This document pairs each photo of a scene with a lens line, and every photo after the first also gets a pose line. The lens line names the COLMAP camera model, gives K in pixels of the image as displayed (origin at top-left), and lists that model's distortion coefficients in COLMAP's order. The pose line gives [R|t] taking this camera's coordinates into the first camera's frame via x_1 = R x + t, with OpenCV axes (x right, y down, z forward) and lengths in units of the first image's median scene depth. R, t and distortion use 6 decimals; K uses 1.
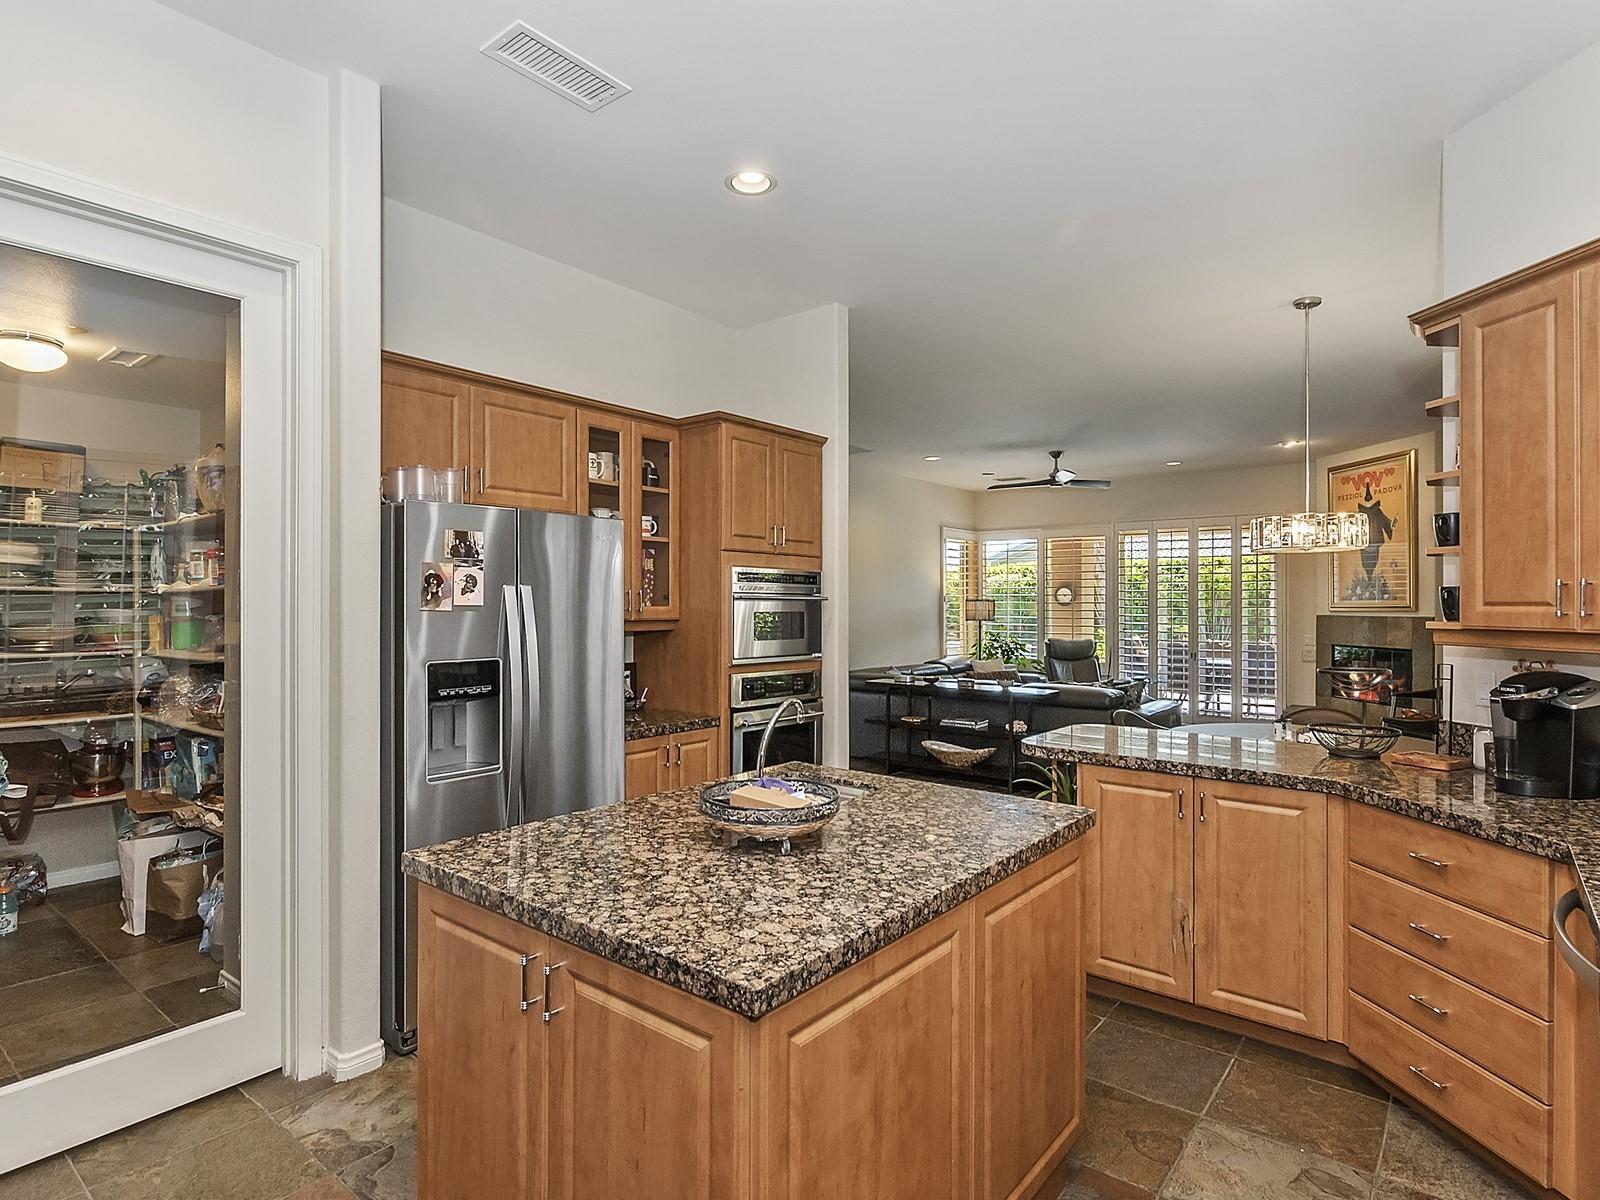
lens RADIAL K [[859.2, 0, 769.5], [0, 859.2, 602.1], [0, 0, 1]] dist [0.001362, 0.000650]
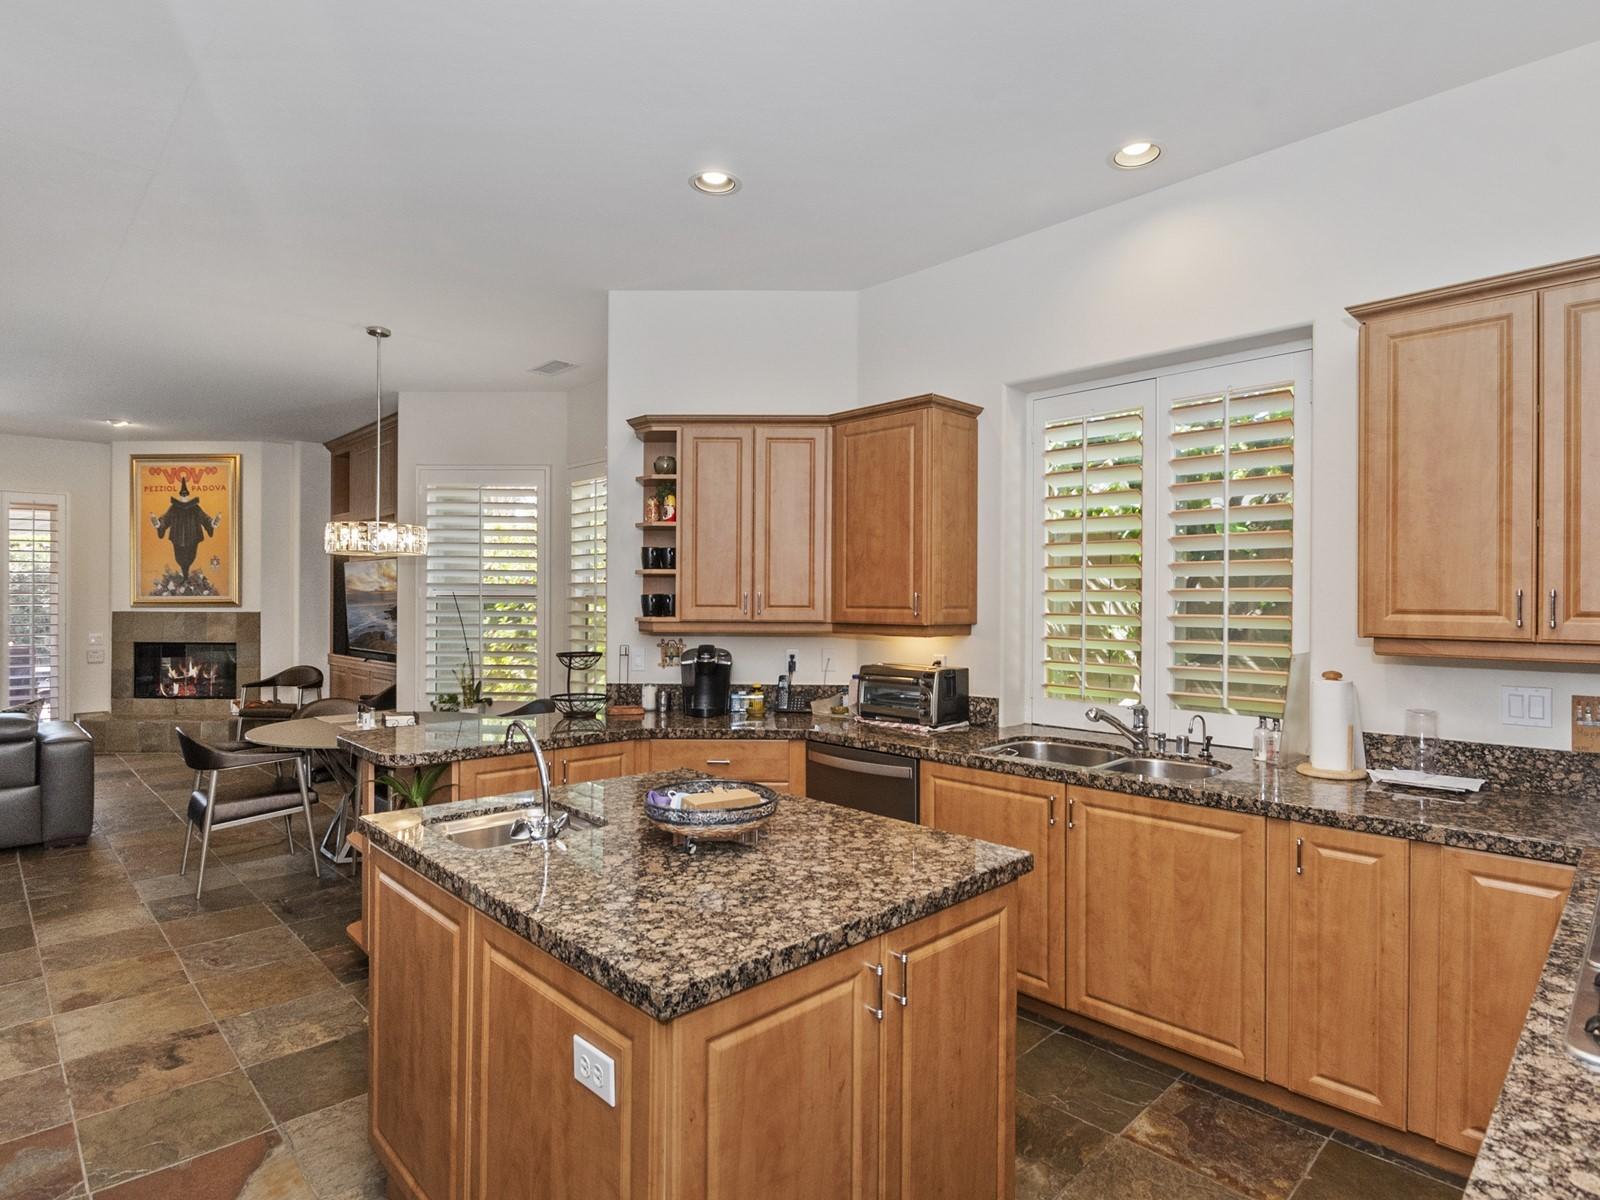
lens RADIAL K [[886.6, 0, 804.5], [0, 886.6, 603.2], [0, 0, 1]] dist [-0.004499, -0.000120]
pose [[0.082672, -0.004257, 0.996568, -1.146439], [-0.007594, 0.999959, 0.004901, -0.017274], [-0.996548, -0.007973, 0.082636, 0.865892]]
